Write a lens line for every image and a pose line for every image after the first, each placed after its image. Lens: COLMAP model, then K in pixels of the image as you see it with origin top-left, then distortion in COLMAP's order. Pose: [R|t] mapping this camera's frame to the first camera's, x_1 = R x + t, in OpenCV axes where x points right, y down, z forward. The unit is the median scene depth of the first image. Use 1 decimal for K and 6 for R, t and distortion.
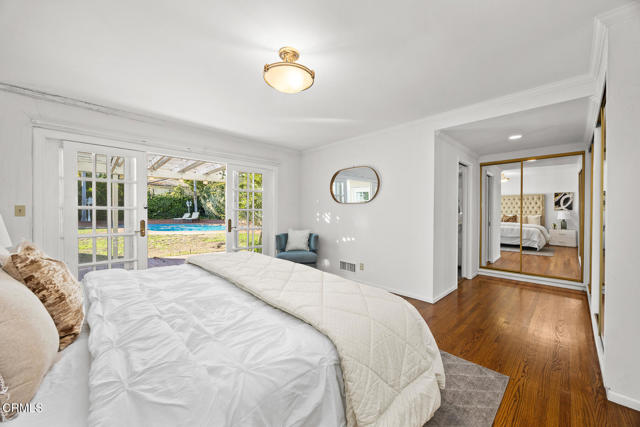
lens RADIAL K [[252.7, 0, 321.9], [0, 252.7, 212.6], [0, 0, 1]] dist [0.001260, 0.000244]
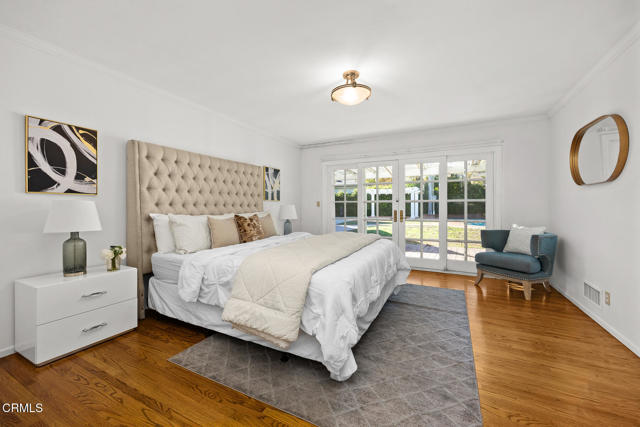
lens RADIAL K [[252.7, 0, 321.9], [0, 252.7, 212.6], [0, 0, 1]] dist [0.001260, 0.000244]
pose [[0.349734, 0.026862, -0.936464, 0.581343], [0.006643, 0.999493, 0.031151, -0.002858], [0.936826, -0.017116, 0.349378, 0.256496]]
